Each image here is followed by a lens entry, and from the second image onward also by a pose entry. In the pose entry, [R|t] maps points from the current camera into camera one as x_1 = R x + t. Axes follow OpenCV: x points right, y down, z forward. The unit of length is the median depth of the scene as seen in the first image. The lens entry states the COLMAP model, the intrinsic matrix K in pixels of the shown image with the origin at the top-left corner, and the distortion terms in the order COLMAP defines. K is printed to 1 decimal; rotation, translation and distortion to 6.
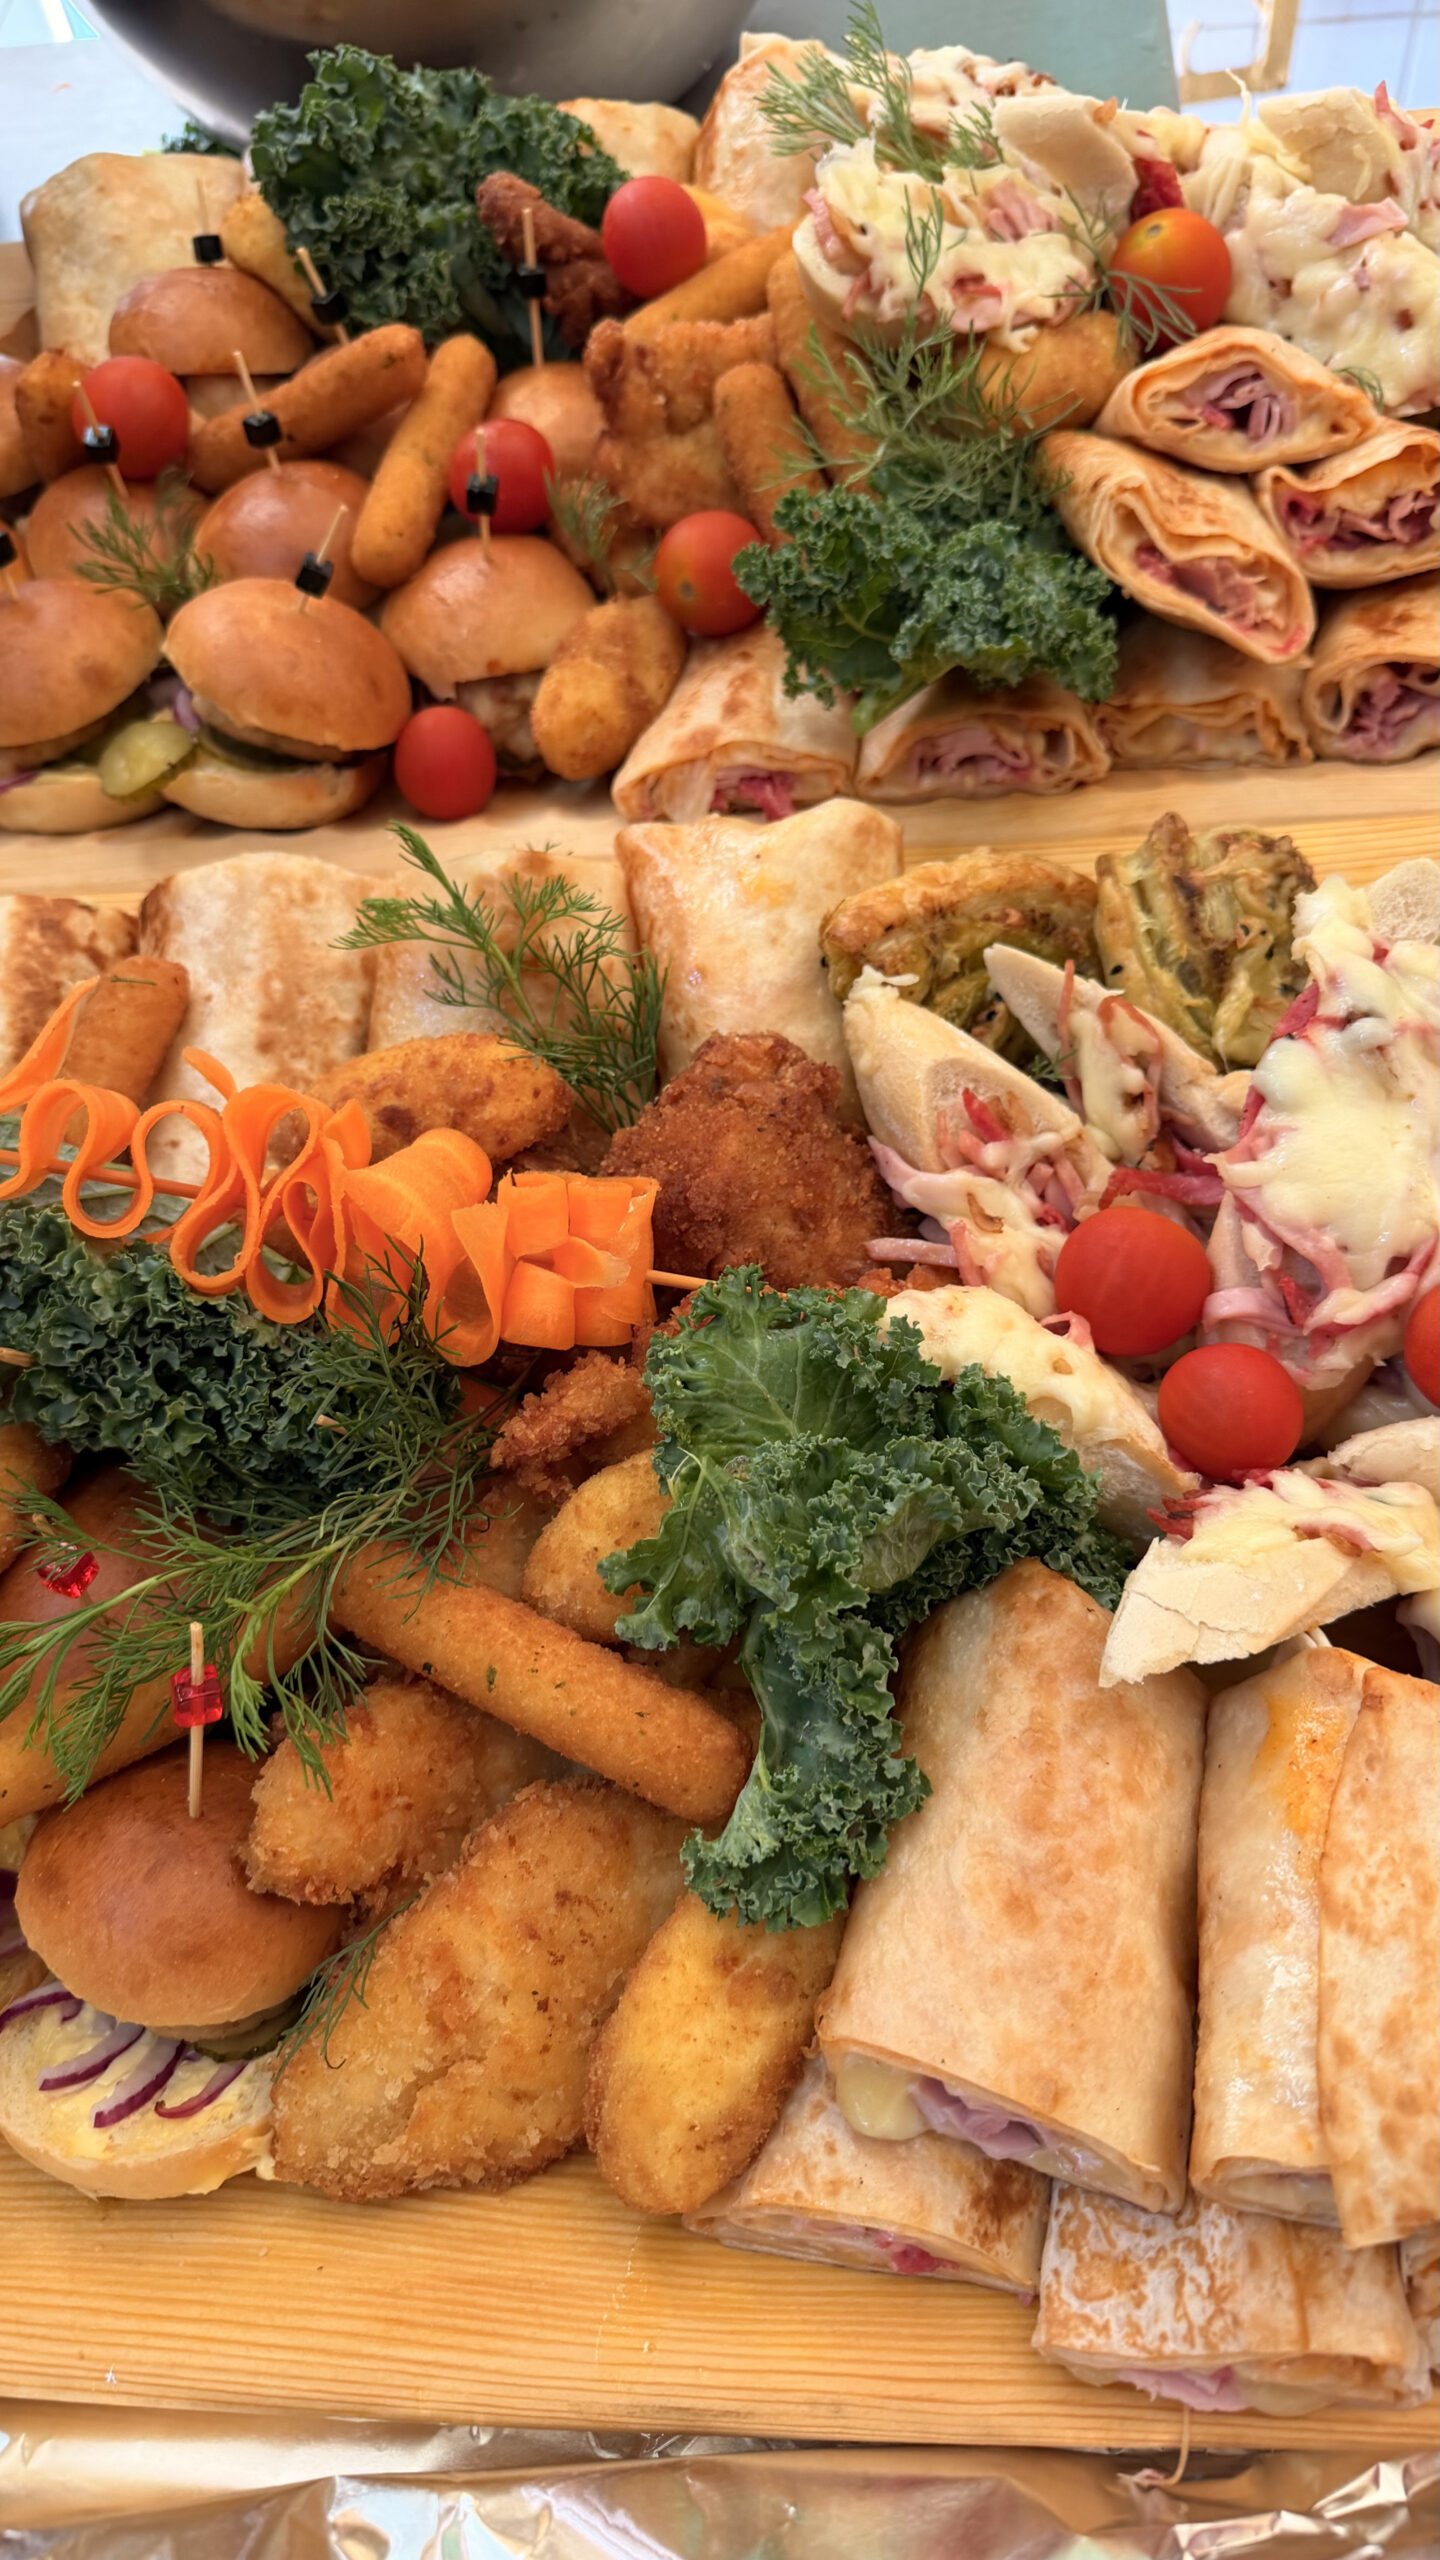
lens RADIAL K [[1864.3, 0, 720.0], [0, 1864.3, 1280.0], [0, 0, 1]] dist [0.072314, -0.176375]
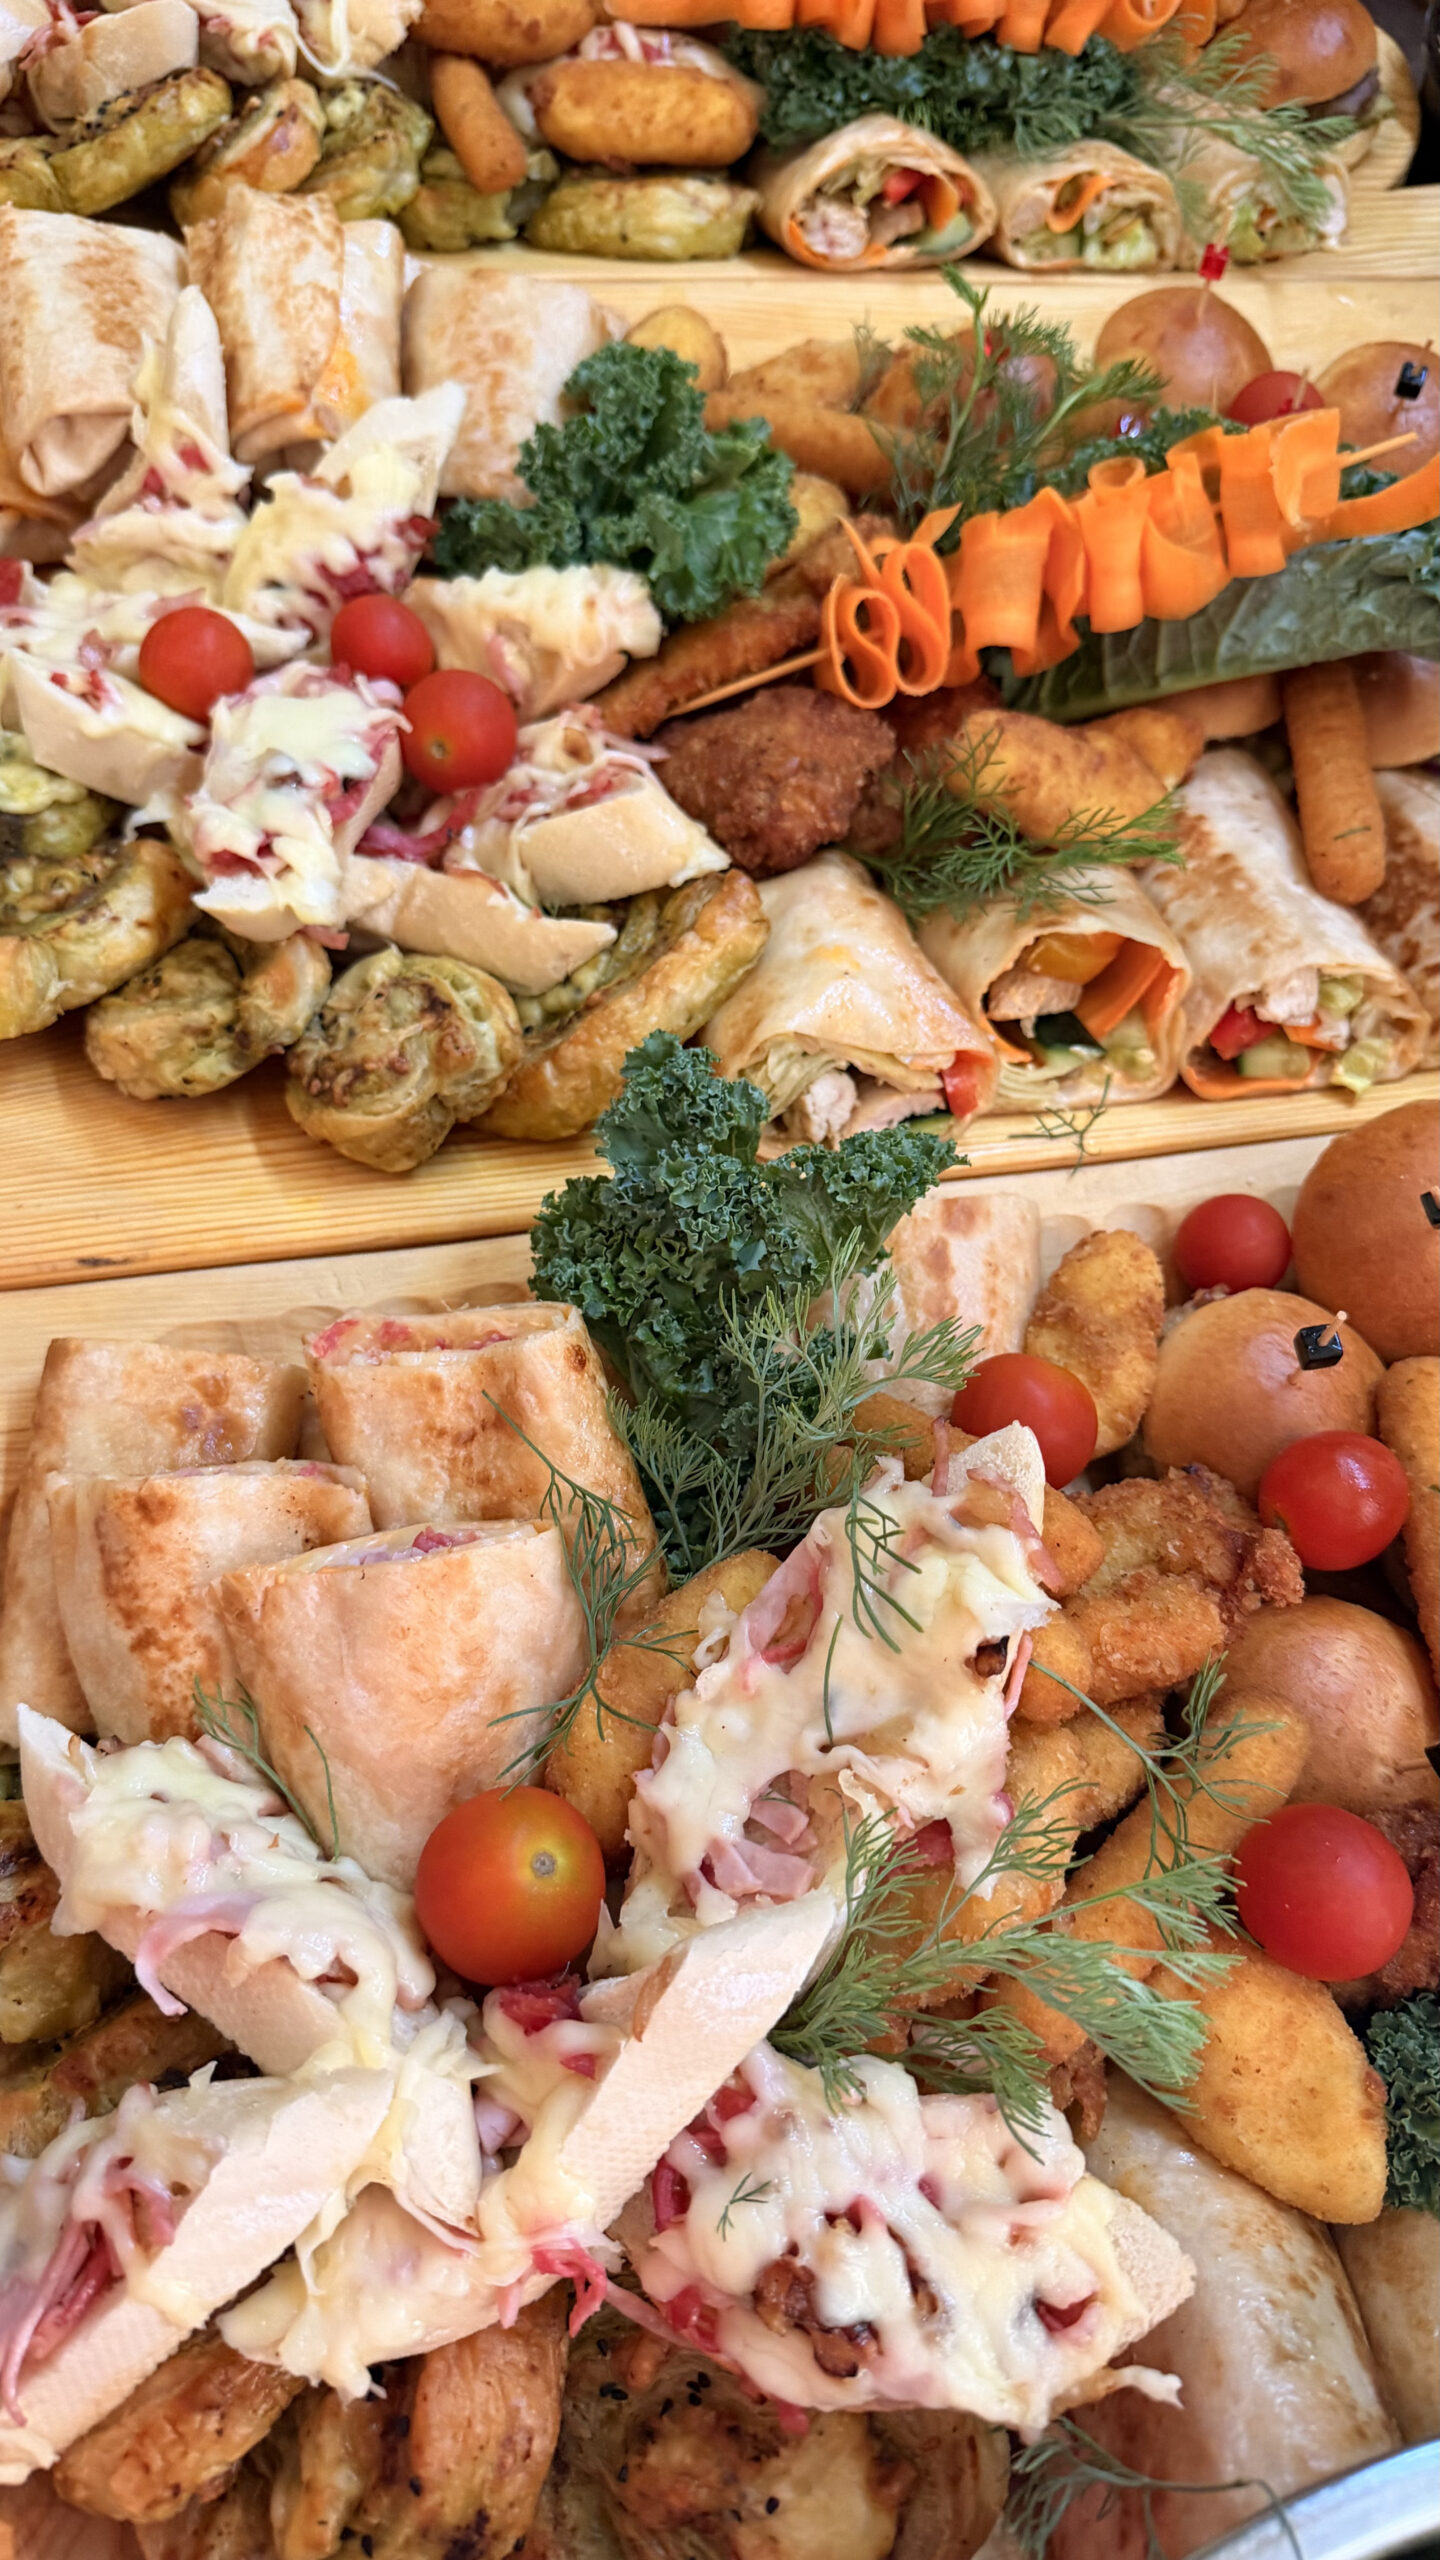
lens RADIAL K [[1864.3, 0, 720.0], [0, 1864.3, 1280.0], [0, 0, 1]] dist [0.072314, -0.176375]
pose [[-0.973204, 0.202339, -0.109239, 0.248997], [-0.201212, -0.519411, 0.830498, -1.223139], [0.111302, 0.830224, 0.546205, 0.594949]]
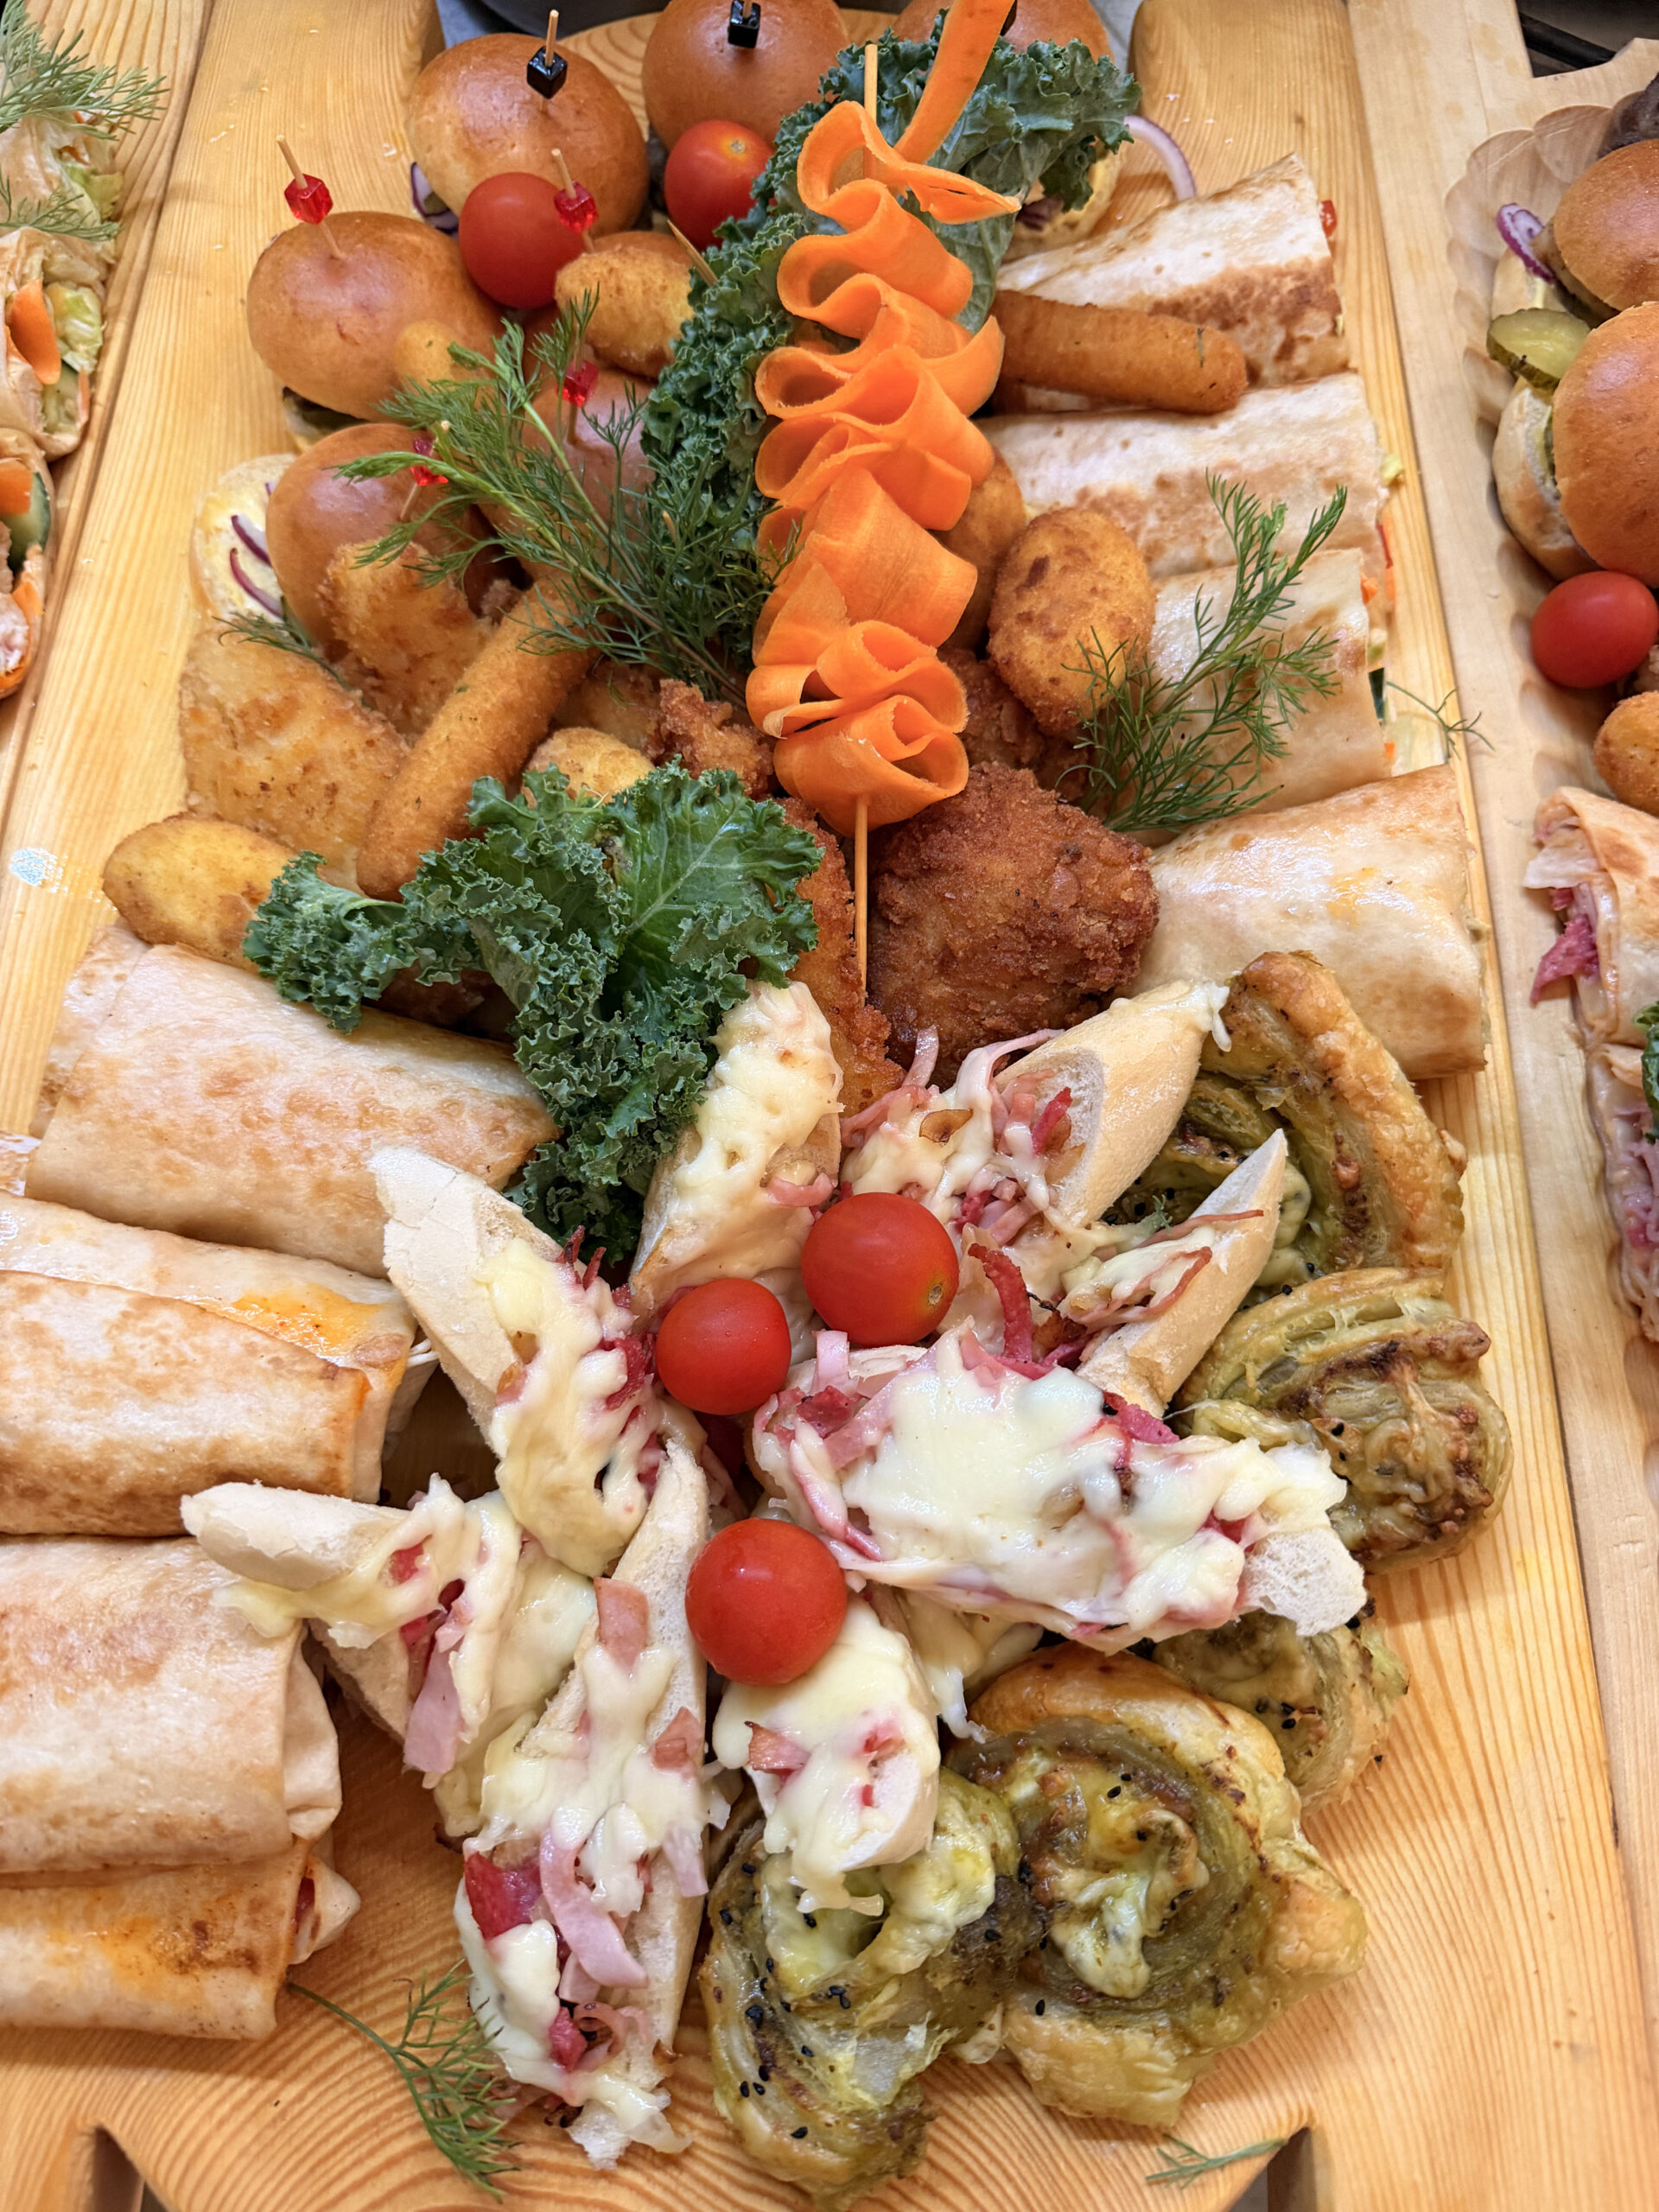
lens RADIAL K [[1634.5, 0, 829.5], [0, 1634.5, 1106.0], [0, 0, 1]] dist [0.009239, 0.001512]
pose [[0.014613, 0.968451, -0.248777, 0.330523], [-0.857527, 0.140094, 0.494996, -0.389893], [0.514232, 0.206099, 0.832519, 0.244208]]
